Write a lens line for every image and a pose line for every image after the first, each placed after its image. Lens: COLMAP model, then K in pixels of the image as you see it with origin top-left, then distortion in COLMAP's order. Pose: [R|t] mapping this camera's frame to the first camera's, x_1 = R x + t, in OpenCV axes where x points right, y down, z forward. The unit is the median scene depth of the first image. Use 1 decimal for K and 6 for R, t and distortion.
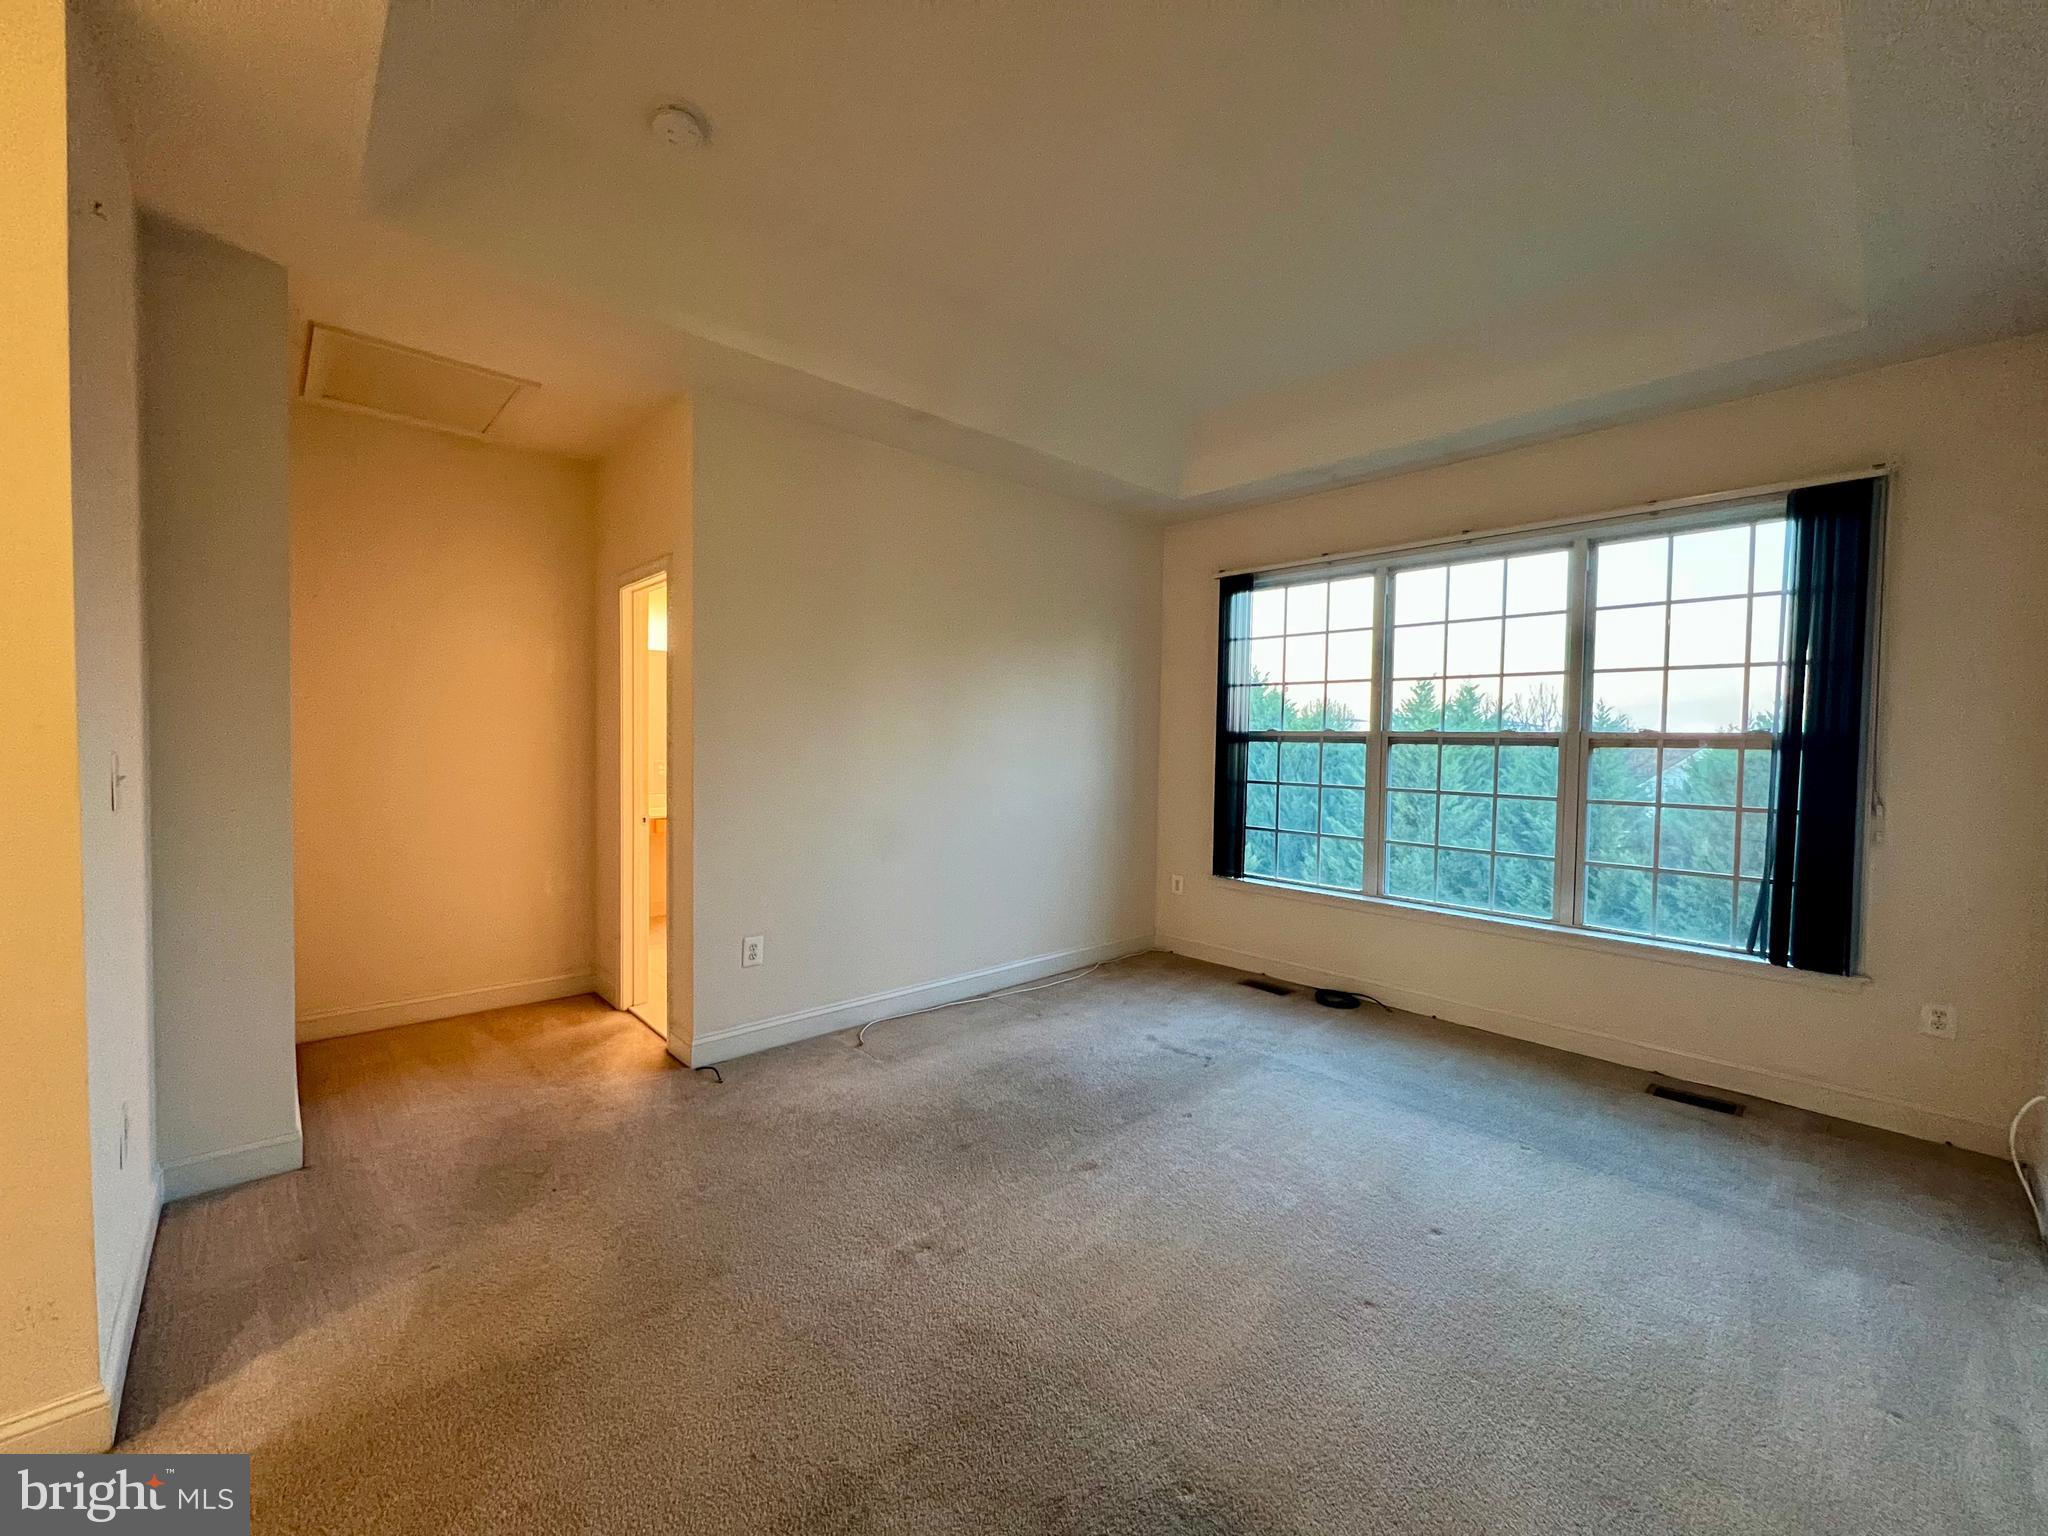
lens RADIAL K [[824.6, 0, 1018.7], [0, 824.6, 765.8], [0, 0, 1]] dist [0.001267, 0.000269]
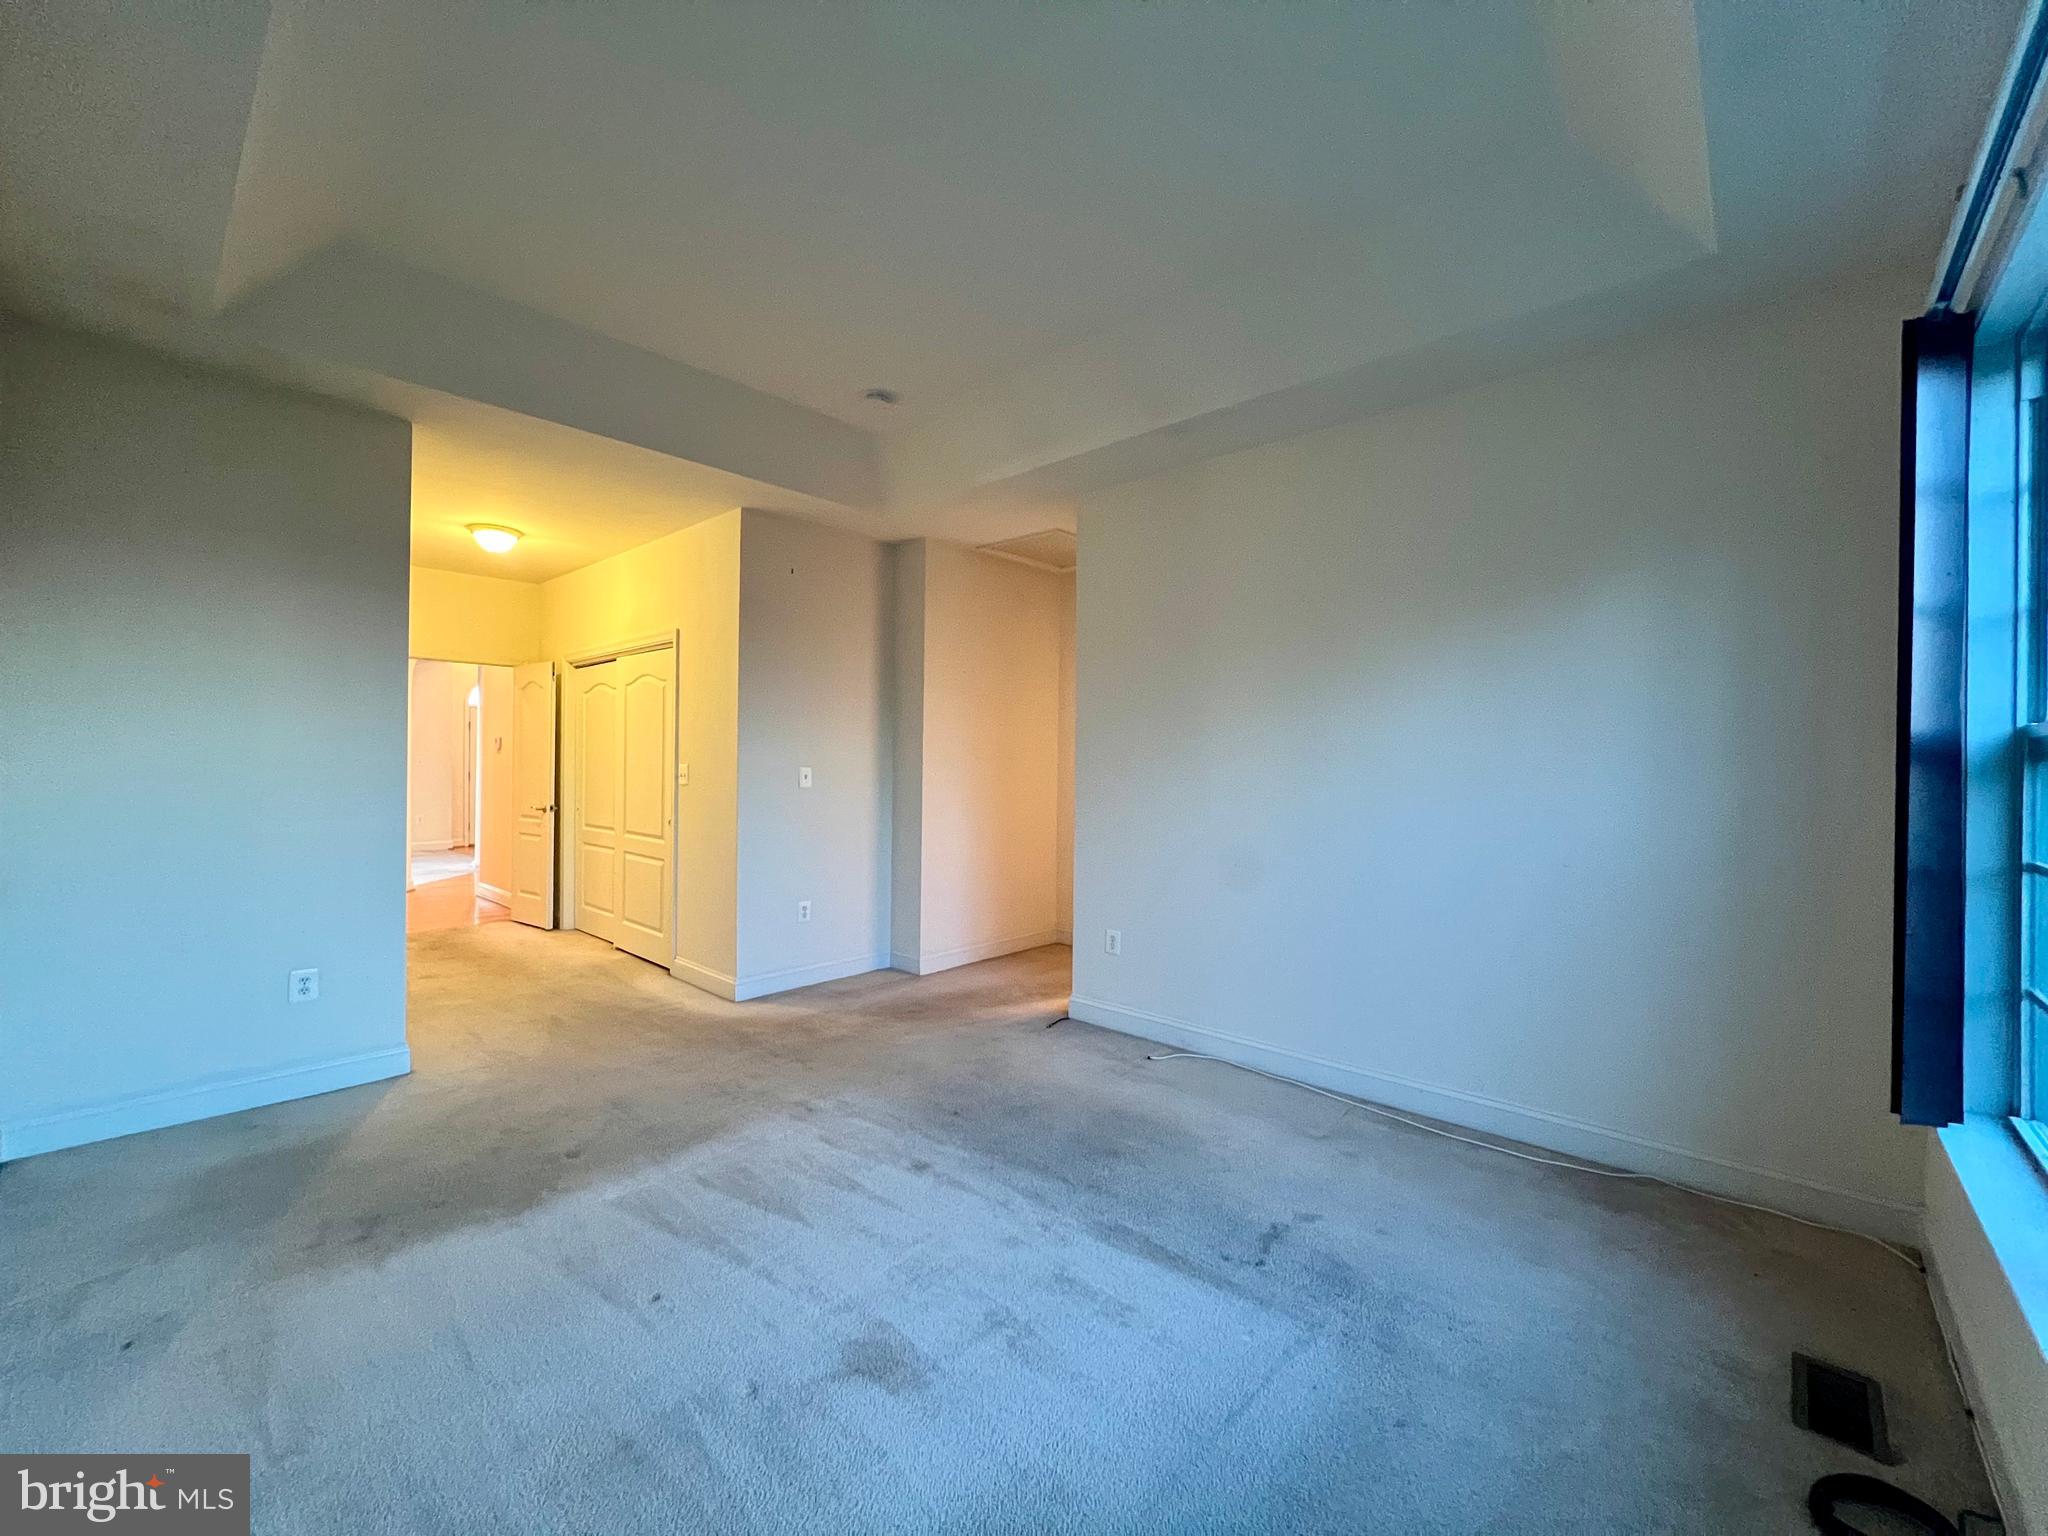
lens RADIAL K [[822.2, 0, 1024.0], [0, 822.2, 768.0], [0, 0, 1]] dist [-0.001255, -0.000438]
pose [[0.088279, -0.013017, -0.996011, 0.720746], [-0.042496, 0.998955, -0.016822, 0.001703], [0.995189, 0.043812, 0.087634, 0.654178]]
